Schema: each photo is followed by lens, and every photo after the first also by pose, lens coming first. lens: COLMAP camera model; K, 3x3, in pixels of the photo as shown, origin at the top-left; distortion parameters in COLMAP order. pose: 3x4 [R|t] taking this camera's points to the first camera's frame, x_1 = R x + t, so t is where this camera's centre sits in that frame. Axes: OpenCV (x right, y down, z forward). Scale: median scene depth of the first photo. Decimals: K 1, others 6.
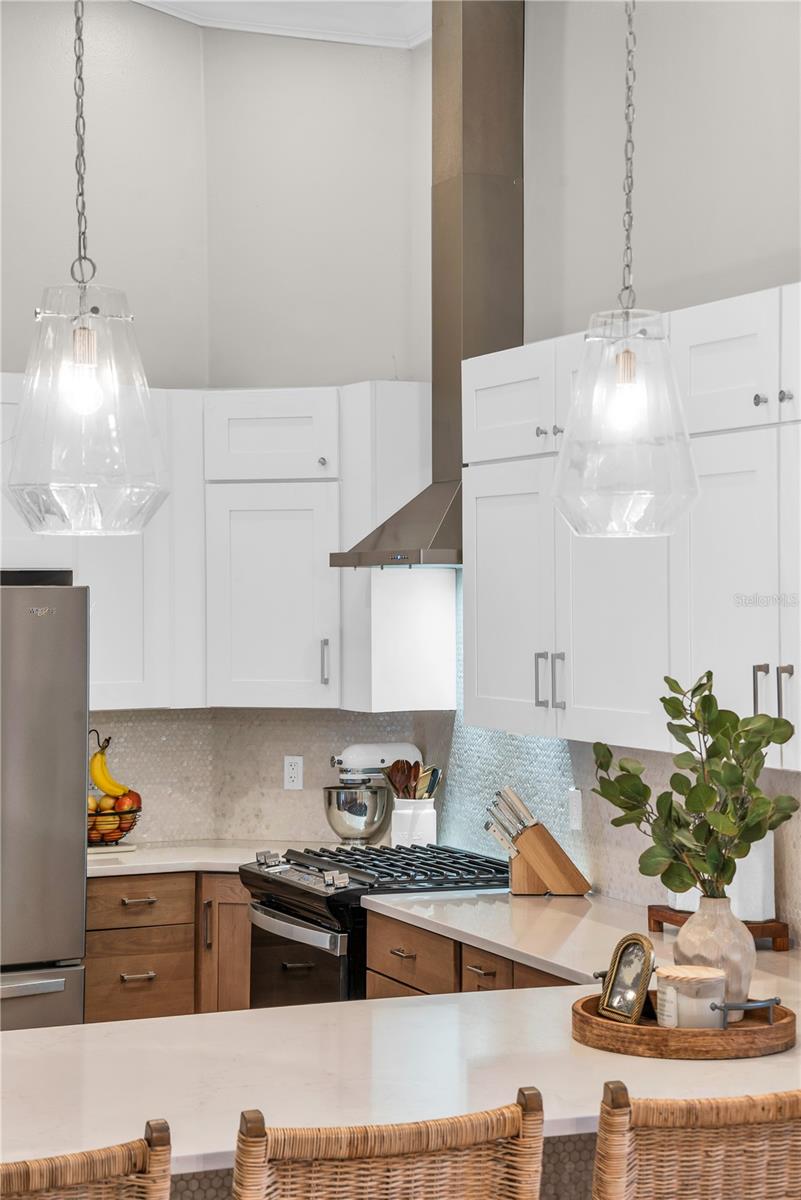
lens RADIAL K [[2334.6, 0, 395.9], [0, 2334.6, 523.9], [0, 0, 1]] dist [0.149566, 0.000000]
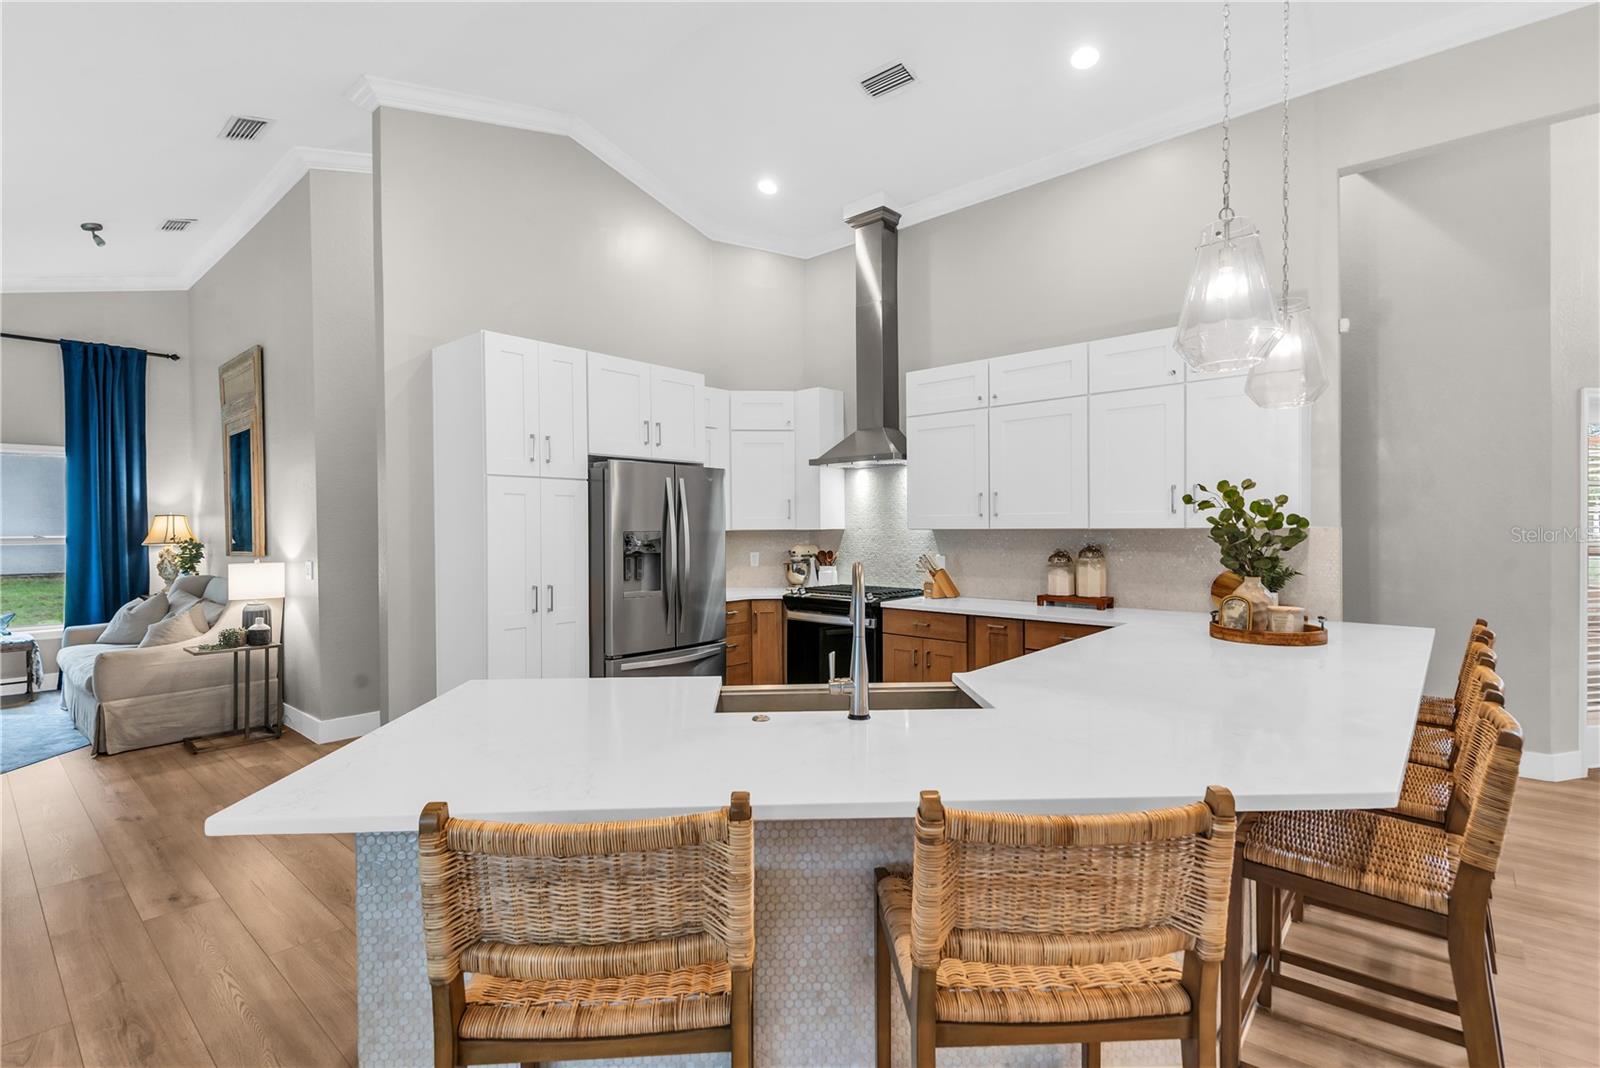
lens RADIAL K [[729.6, 0, 798.2], [0, 729.6, 540.7], [0, 0, 1]] dist [-0.002027, -0.000692]
pose [[0.893375, -0.011131, 0.449173, -0.380249], [-0.008417, 0.999103, 0.041499, 0.065382], [-0.449232, -0.040855, 0.892480, 0.374208]]
